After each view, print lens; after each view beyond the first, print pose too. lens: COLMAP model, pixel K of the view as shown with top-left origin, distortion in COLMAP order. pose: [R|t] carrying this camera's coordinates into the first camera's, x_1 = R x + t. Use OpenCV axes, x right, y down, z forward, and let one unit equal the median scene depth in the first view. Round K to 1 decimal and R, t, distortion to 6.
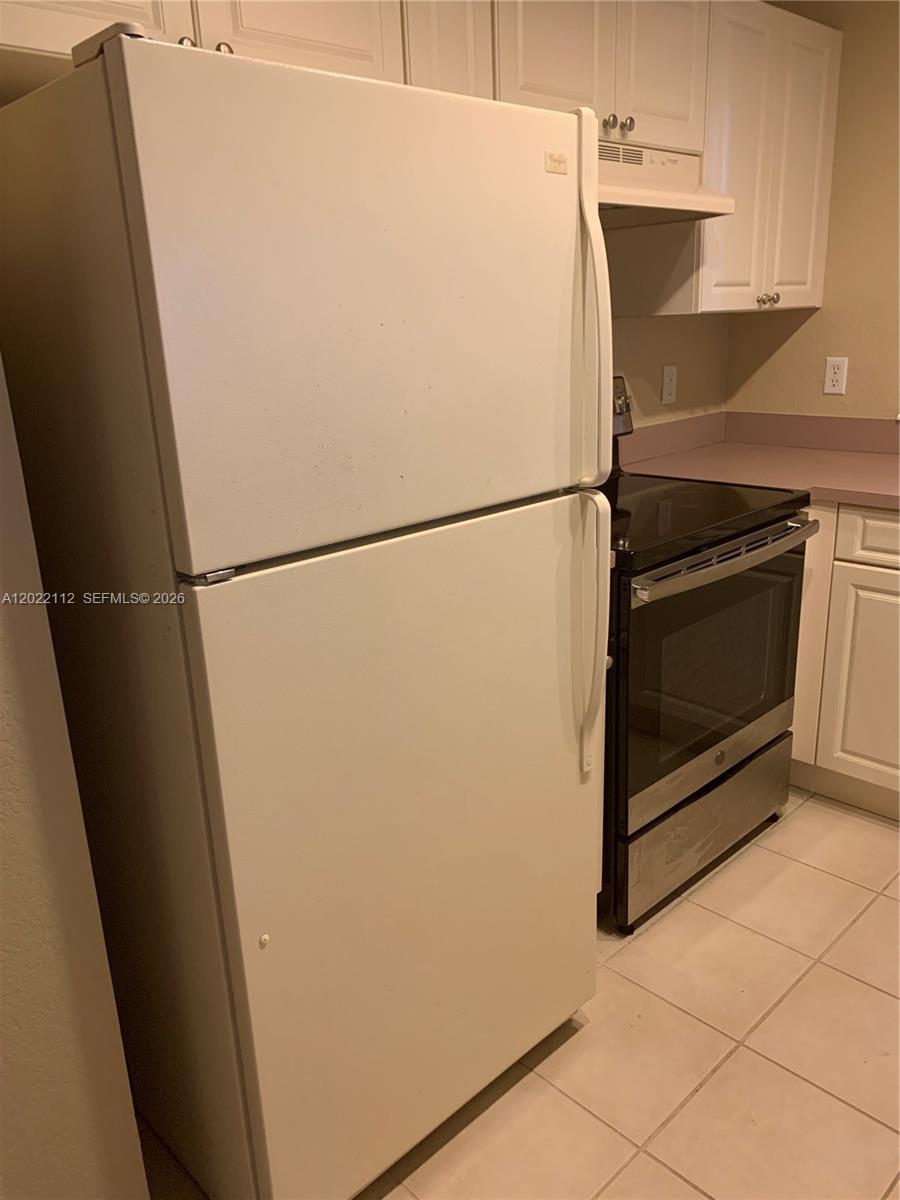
lens RADIAL K [[914.7, 0, 451.1], [0, 914.7, 603.2], [0, 0, 1]] dist [0.034227, -0.051706]
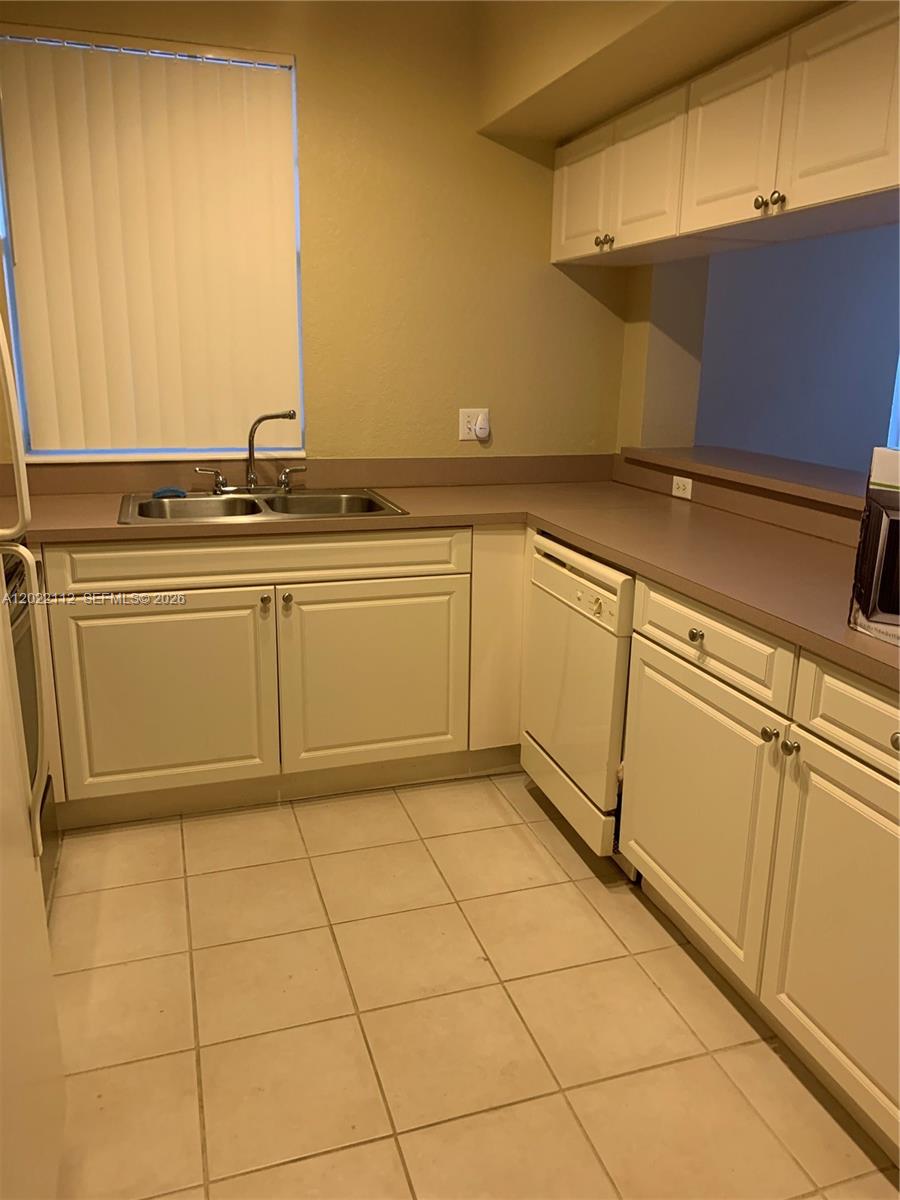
lens RADIAL K [[914.7, 0, 450.6], [0, 914.7, 597.0], [0, 0, 1]] dist [0.034227, -0.051706]
pose [[0.439408, -0.186203, 0.878777, -0.293353], [0.241442, 0.966762, 0.084120, -0.026902], [-0.865232, 0.175211, 0.469760, 0.131499]]
